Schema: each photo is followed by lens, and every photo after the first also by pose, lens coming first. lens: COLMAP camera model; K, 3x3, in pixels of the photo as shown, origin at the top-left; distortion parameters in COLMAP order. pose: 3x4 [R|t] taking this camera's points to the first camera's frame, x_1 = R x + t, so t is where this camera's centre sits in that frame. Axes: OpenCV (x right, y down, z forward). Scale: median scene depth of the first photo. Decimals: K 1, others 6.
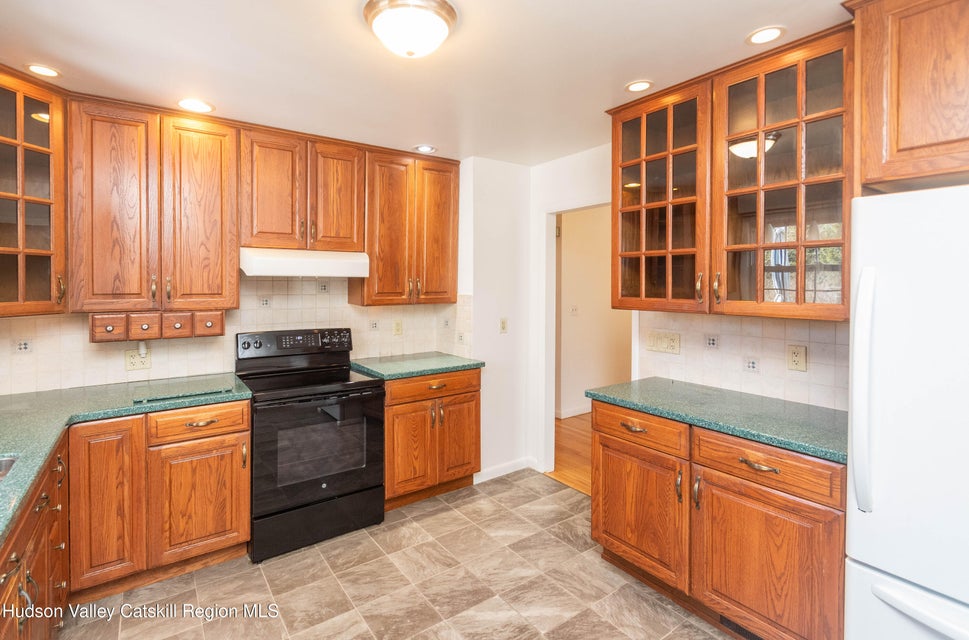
lens RADIAL K [[449.8, 0, 456.2], [0, 449.8, 280.5], [0, 0, 1]] dist [0.000964, 0.000422]
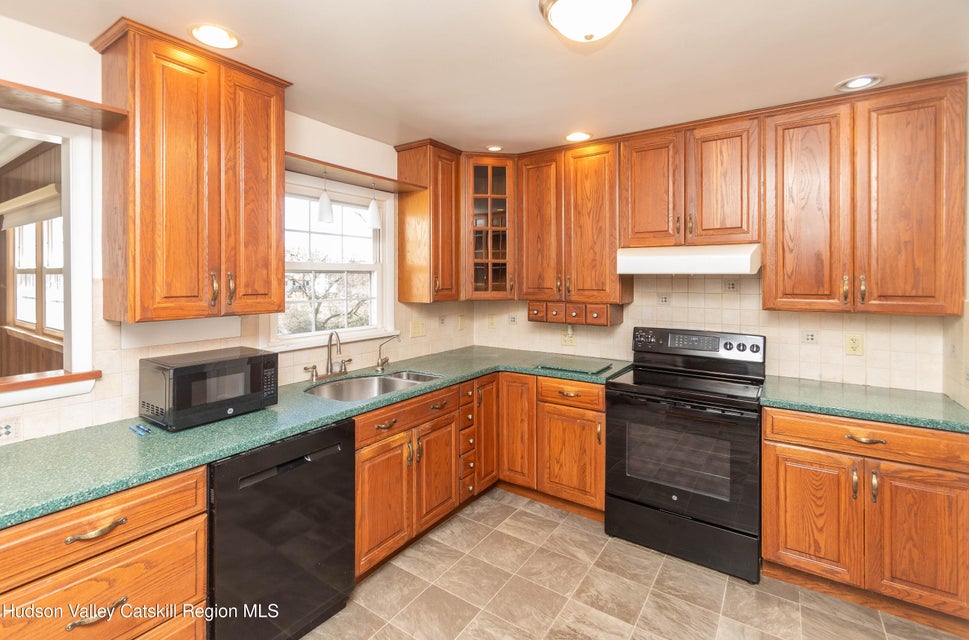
lens RADIAL K [[443.1, 0, 481.0], [0, 443.1, 277.6], [0, 0, 1]] dist [0.000633, 0.000253]
pose [[0.366973, -0.005214, -0.930217, 0.451681], [-0.000072, 0.999984, -0.005633, 0.004374], [0.930232, 0.002135, 0.366966, 0.309915]]
